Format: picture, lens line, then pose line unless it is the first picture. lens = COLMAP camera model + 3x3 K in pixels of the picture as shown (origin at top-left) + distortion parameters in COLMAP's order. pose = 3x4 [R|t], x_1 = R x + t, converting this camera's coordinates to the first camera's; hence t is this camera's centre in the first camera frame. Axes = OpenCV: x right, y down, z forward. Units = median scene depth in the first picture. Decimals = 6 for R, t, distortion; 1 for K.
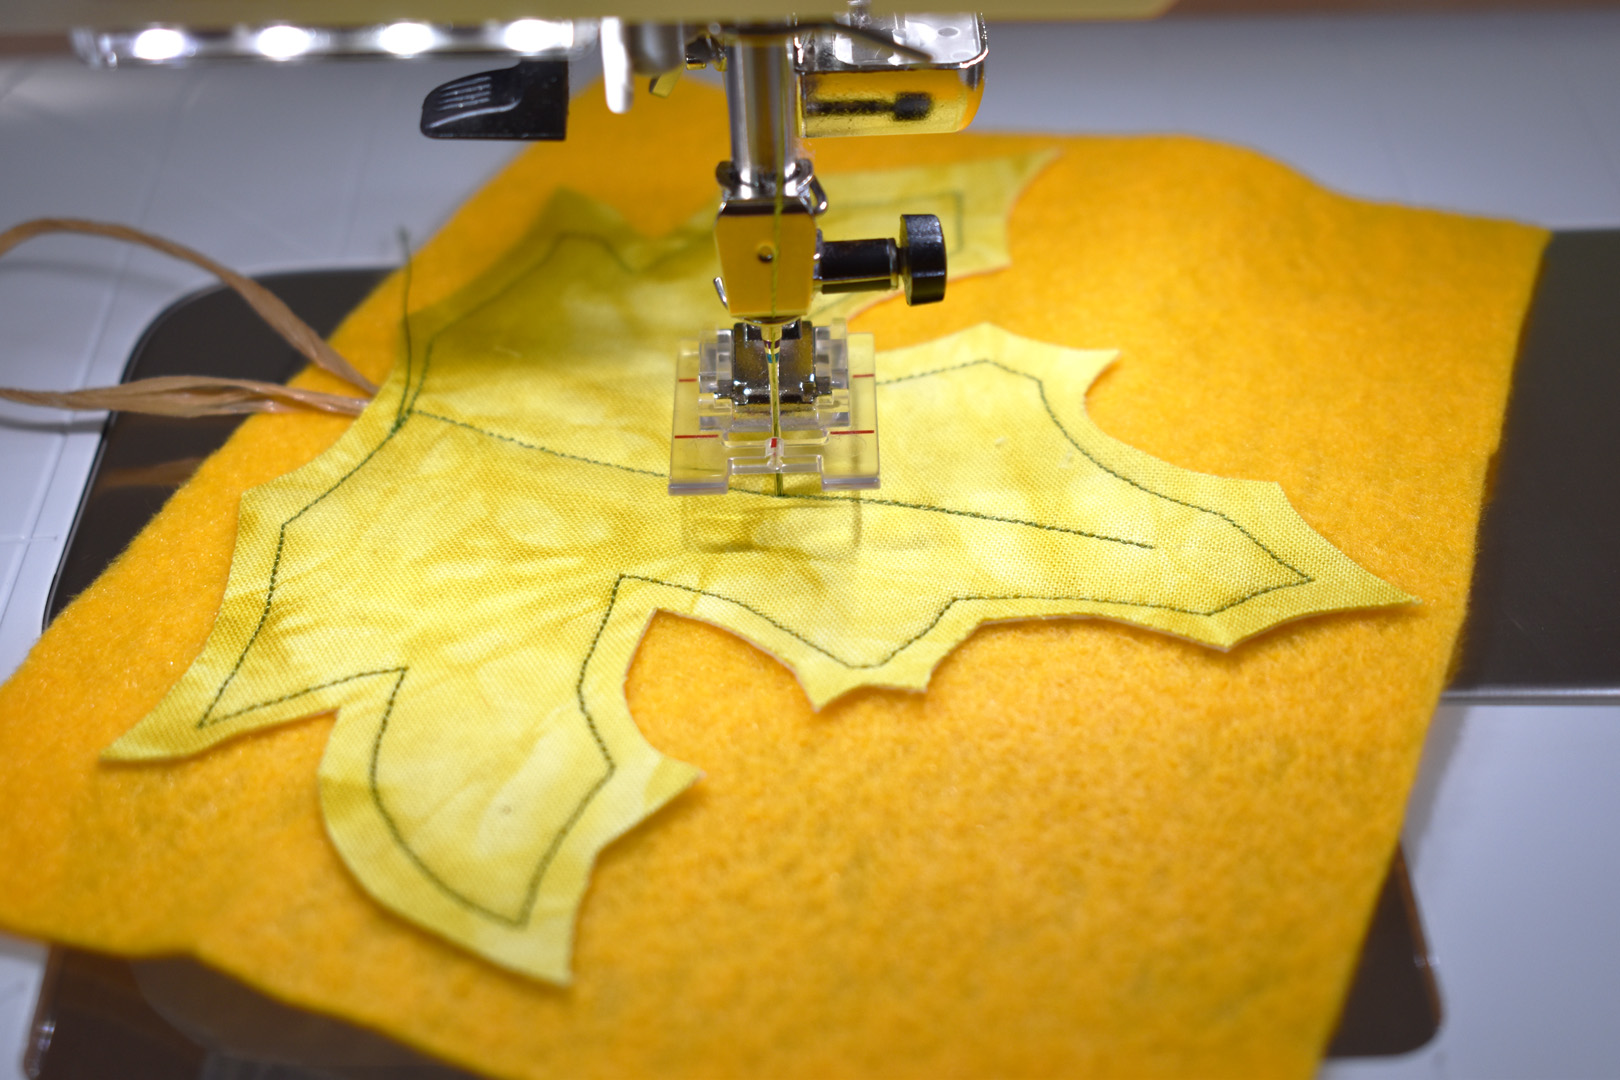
lens RADIAL K [[2851.0, 0, 810.0], [0, 2851.0, 540.0], [0, 0, 1]] dist [-0.037340, -0.110015]
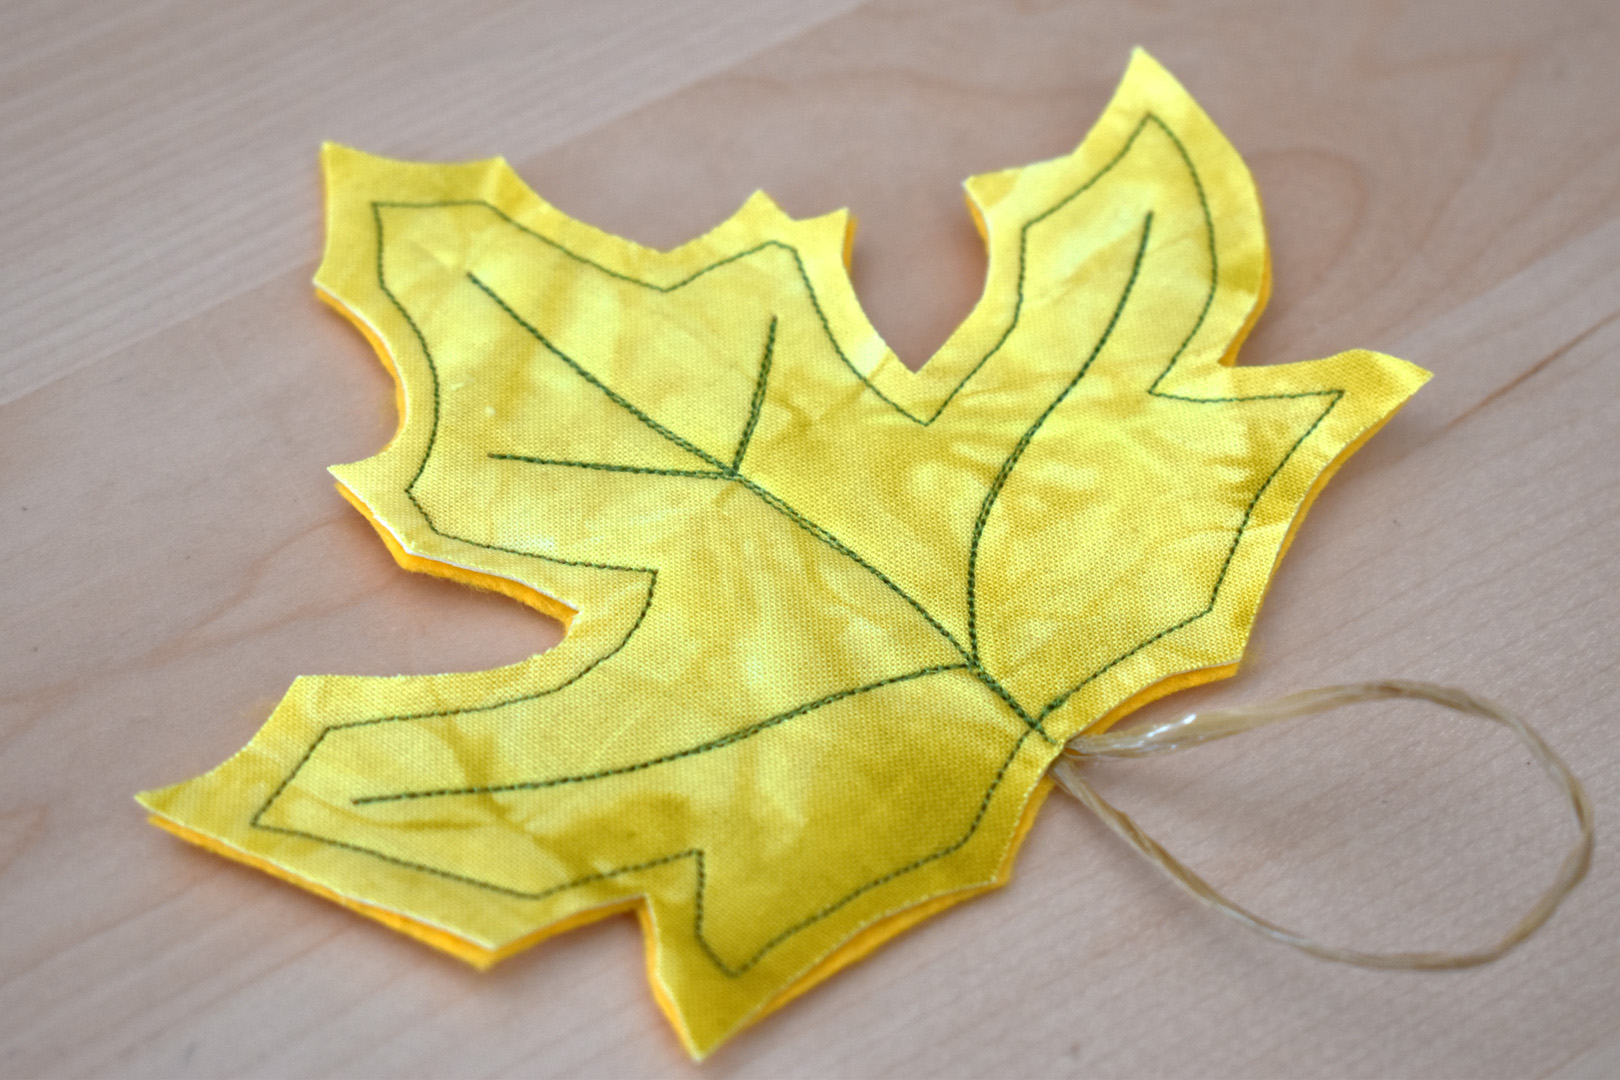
lens RADIAL K [[3348.1, 0, 810.0], [0, 3348.1, 540.0], [0, 0, 1]] dist [0.313913, -0.177722]
pose [[-0.911992, -0.291474, 0.288640, -0.416640], [0.255448, 0.147017, 0.955579, -1.229855], [-0.320962, 0.945214, -0.059622, 1.178452]]
